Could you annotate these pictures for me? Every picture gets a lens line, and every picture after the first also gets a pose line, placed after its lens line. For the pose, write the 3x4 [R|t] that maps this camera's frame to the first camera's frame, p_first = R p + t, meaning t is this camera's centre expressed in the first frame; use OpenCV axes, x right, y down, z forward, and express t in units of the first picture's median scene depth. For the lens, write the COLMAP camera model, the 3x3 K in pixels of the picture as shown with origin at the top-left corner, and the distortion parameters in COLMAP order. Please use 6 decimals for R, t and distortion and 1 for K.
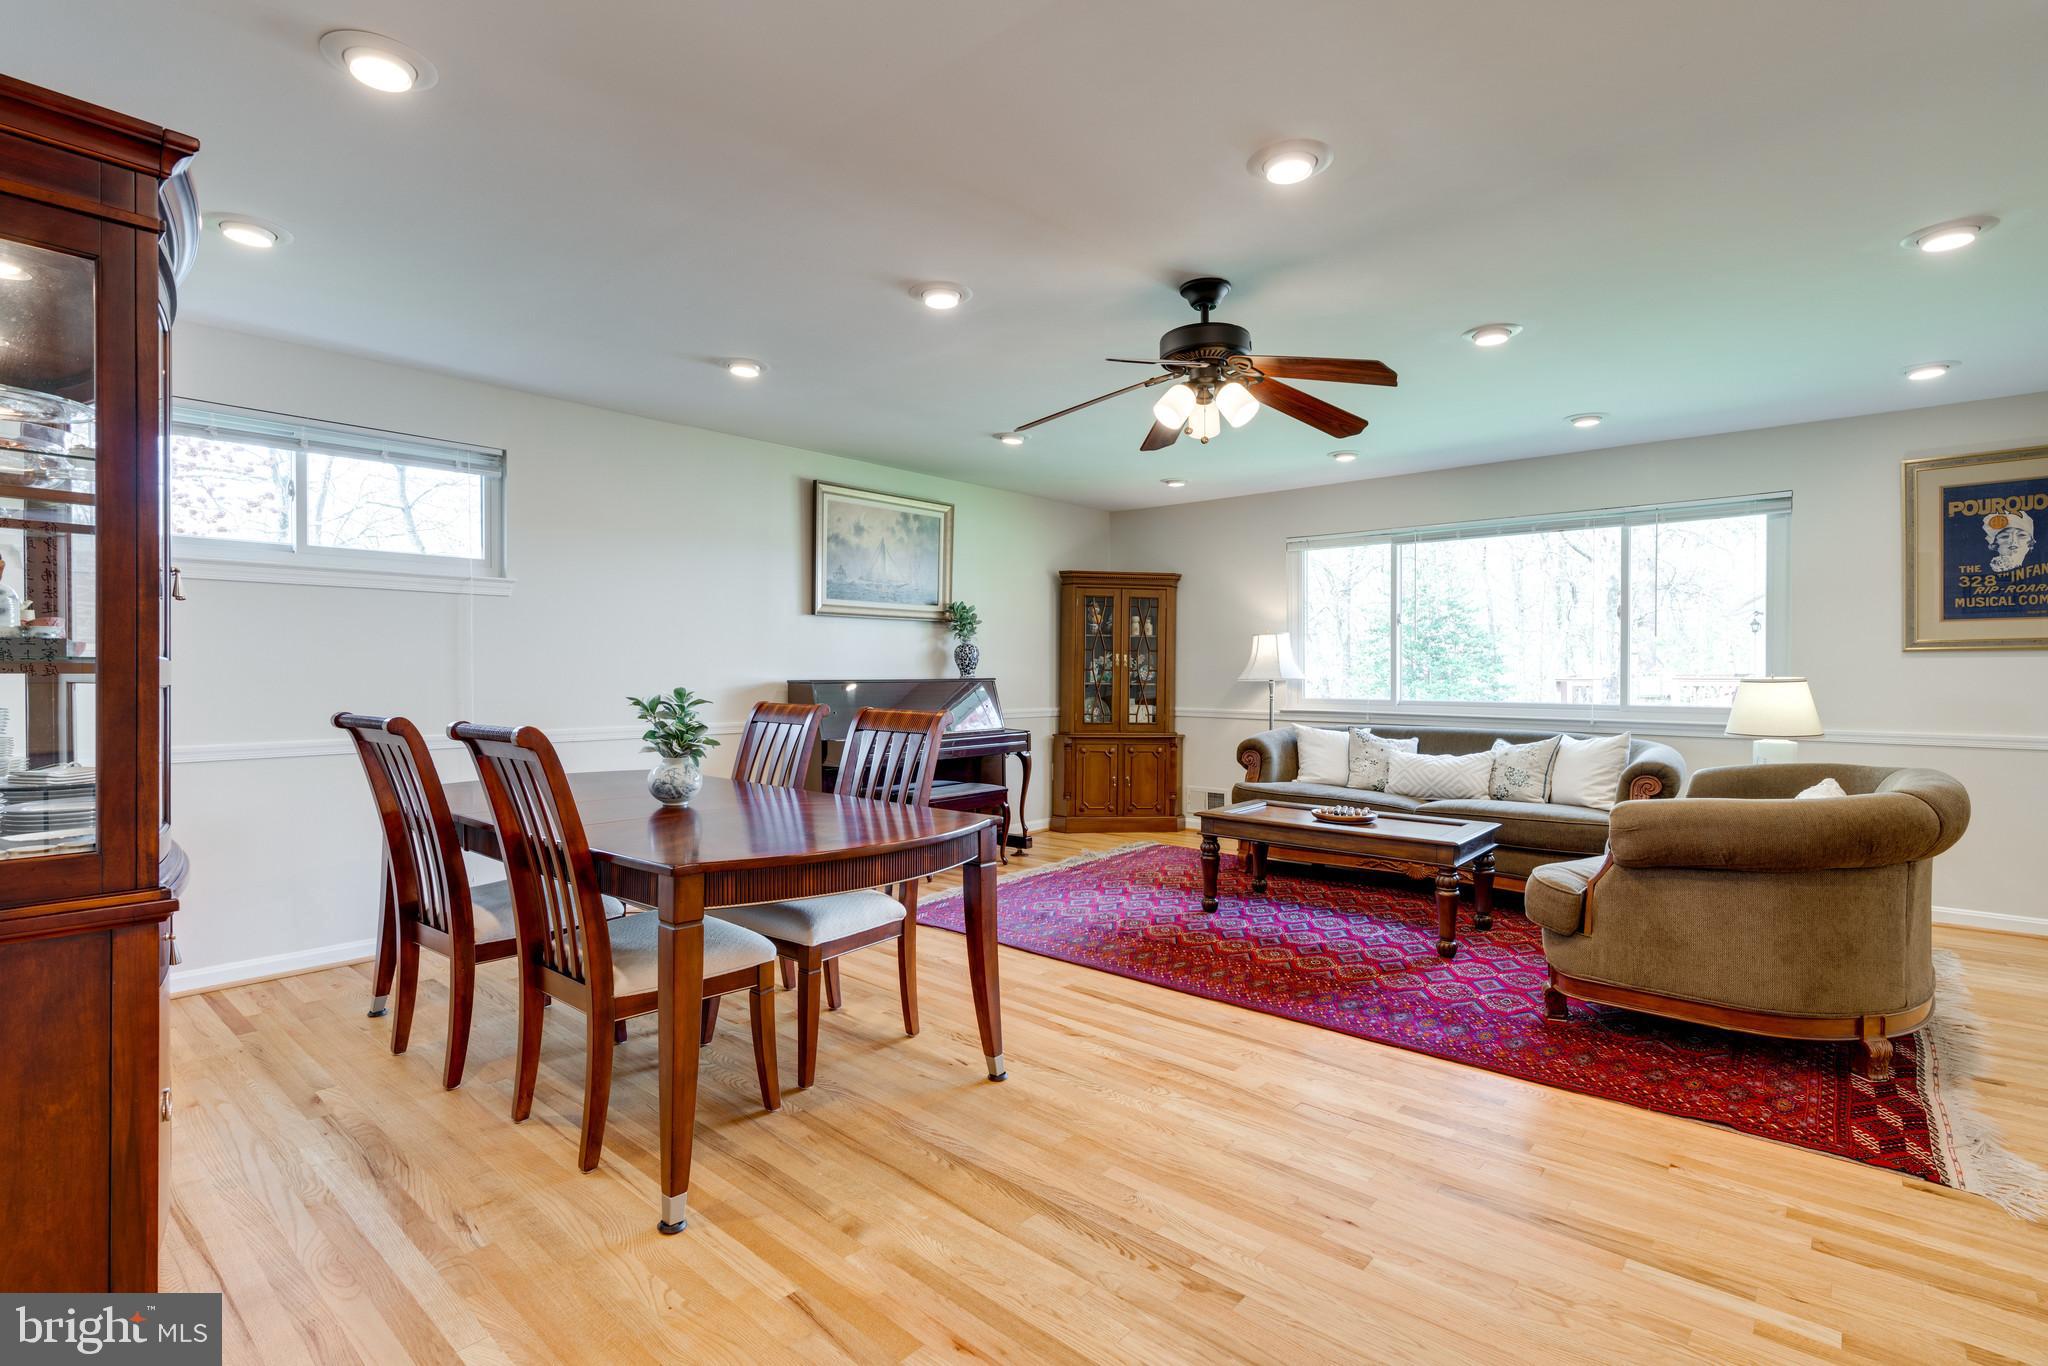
lens RADIAL K [[956.6, 0, 1020.5], [0, 956.6, 657.3], [0, 0, 1]] dist [0.002961, 0.000515]
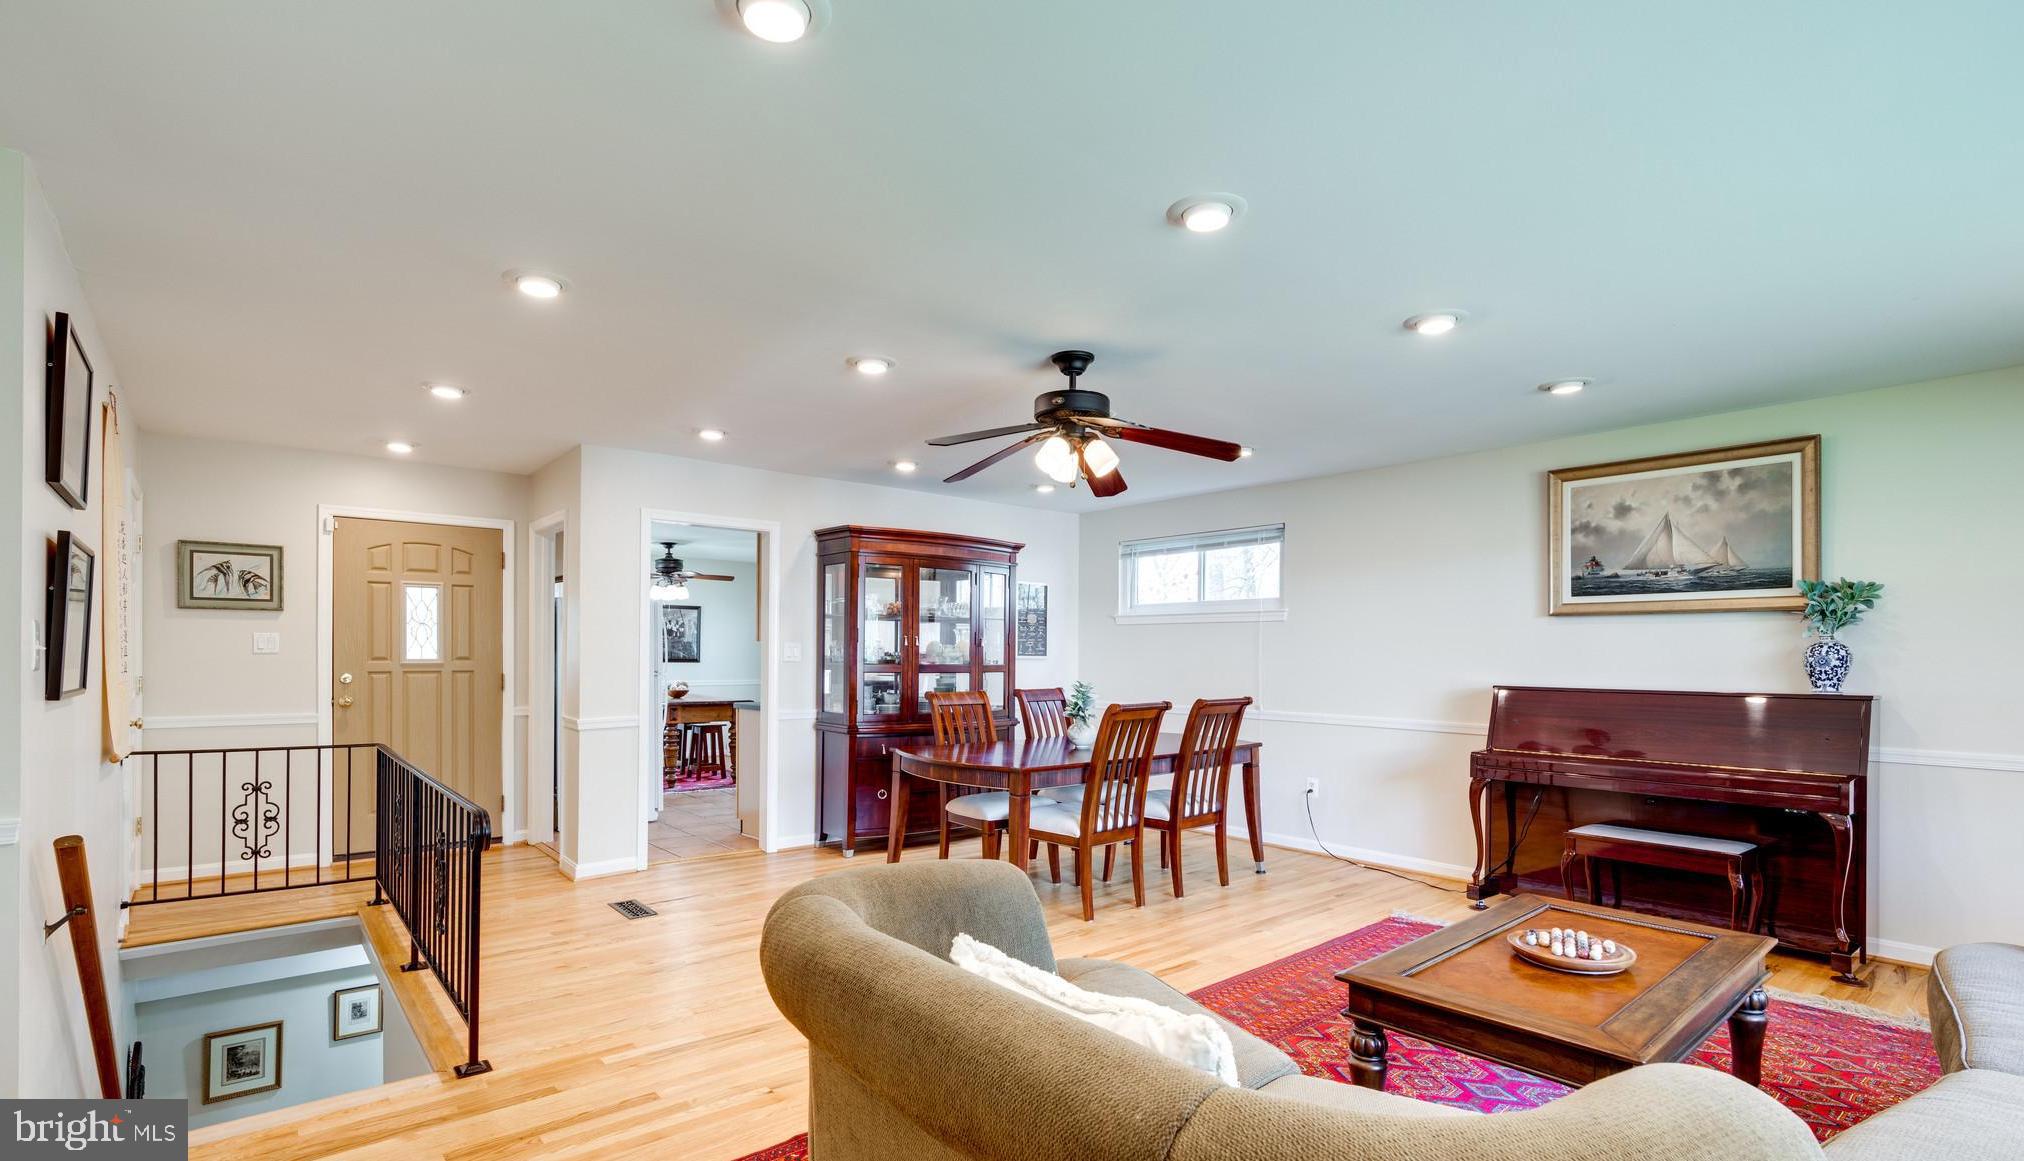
lens RADIAL K [[927.9, 0, 1008.2], [0, 927.9, 652.2], [0, 0, 1]] dist [-0.001592, -0.000185]
pose [[-0.123956, -0.003392, -0.992282, 1.028663], [0.000958, 0.999993, -0.003538, -0.010109], [0.992287, -0.001389, -0.123951, 0.821312]]
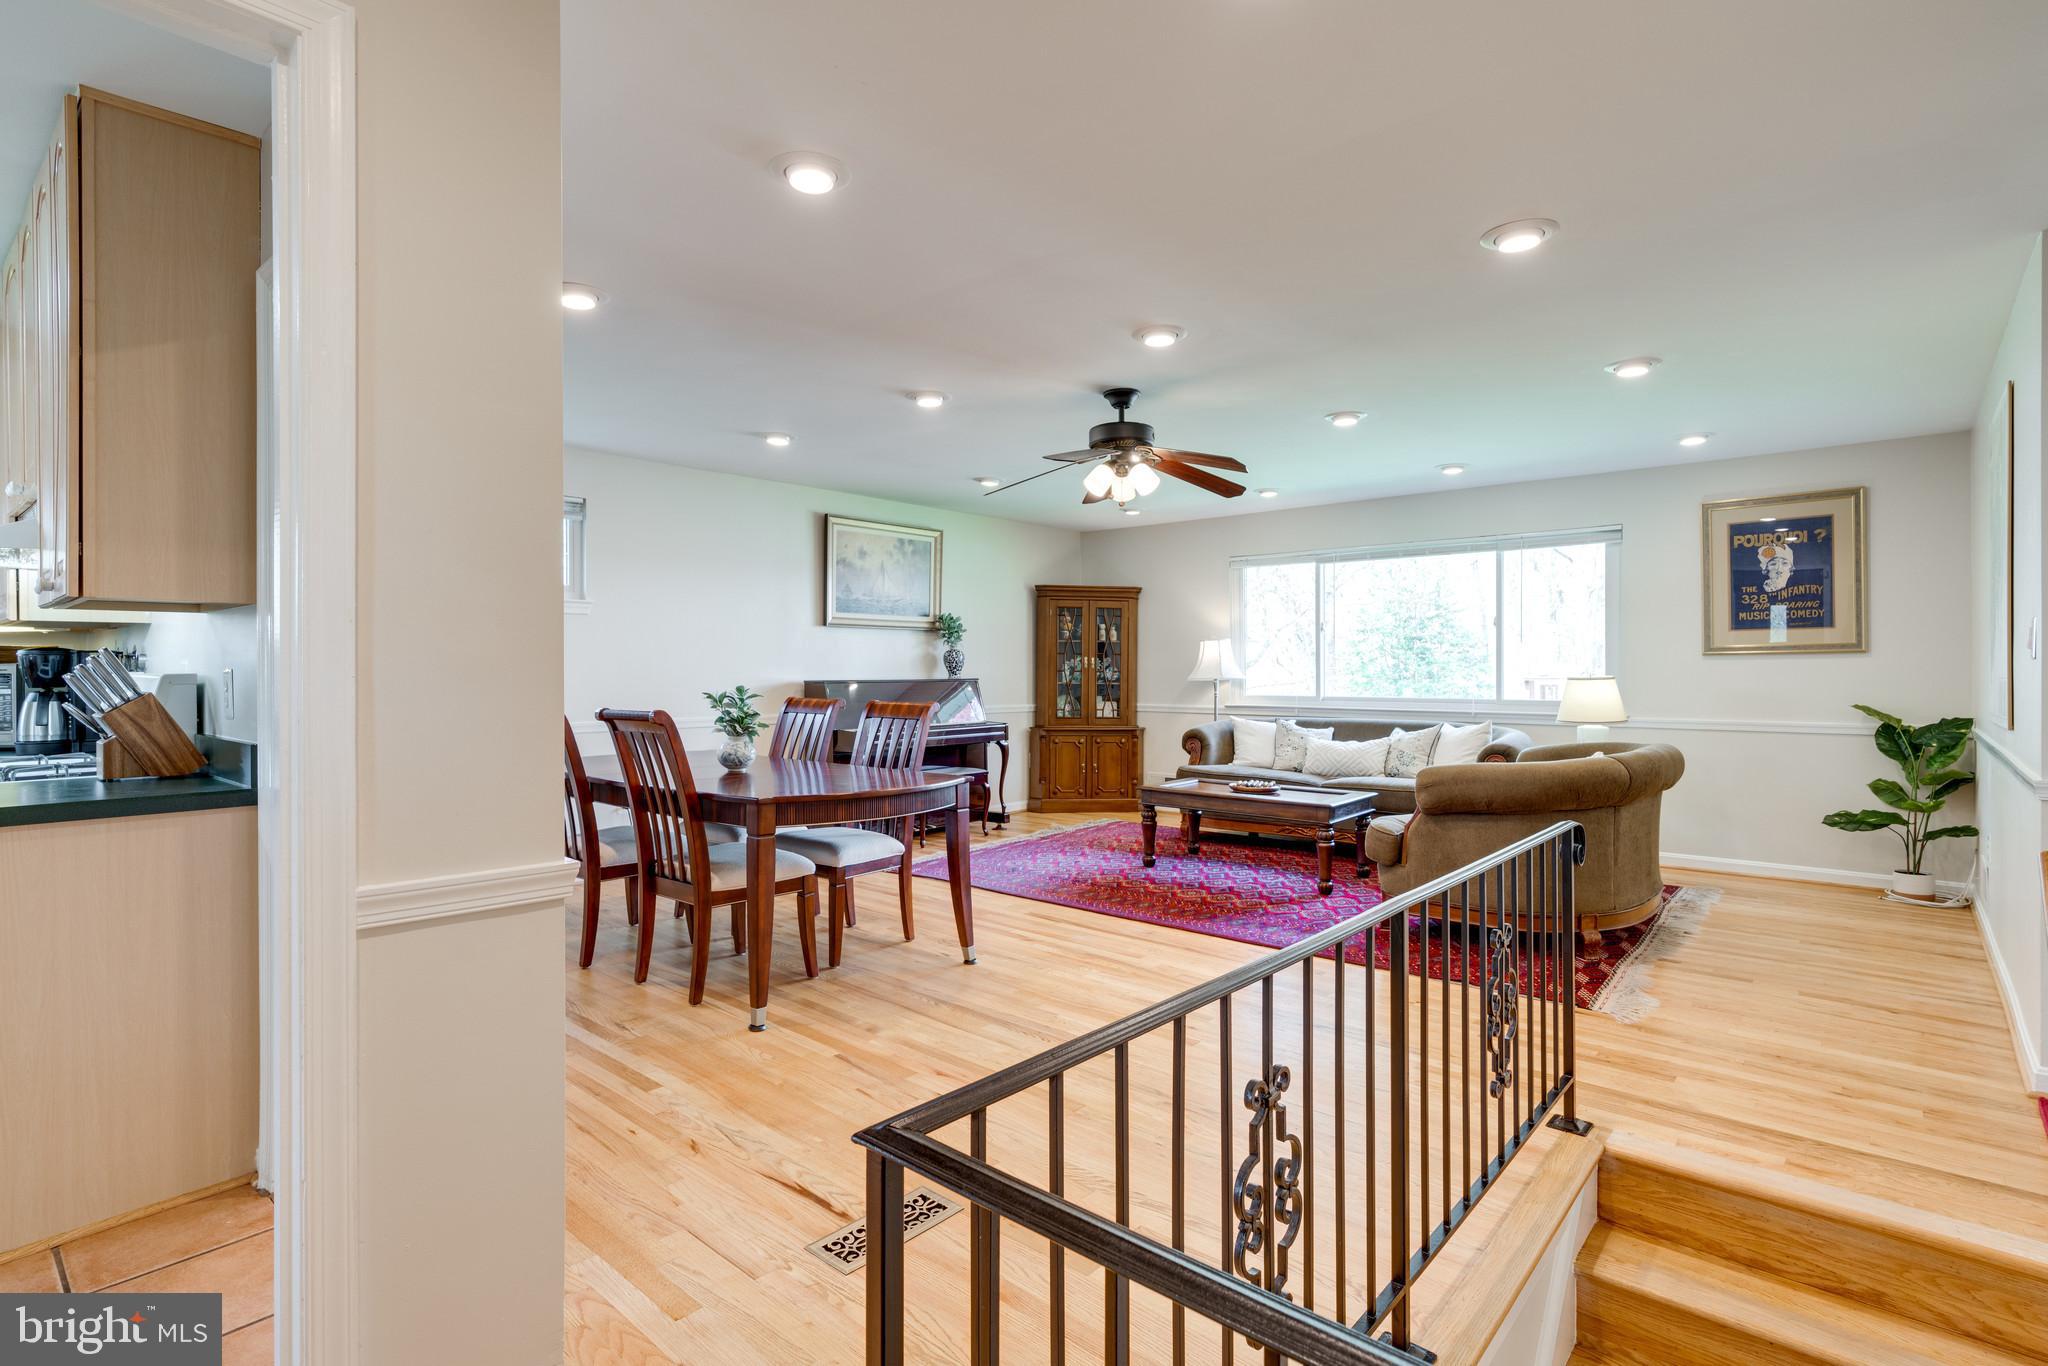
lens RADIAL K [[956.6, 0, 1020.5], [0, 956.6, 657.3], [0, 0, 1]] dist [0.002961, 0.000515]
pose [[0.999975, -0.002443, 0.006636, 0.028725], [0.002447, 0.999997, -0.000516, -0.005442], [-0.006635, 0.000533, 0.999978, -0.281725]]
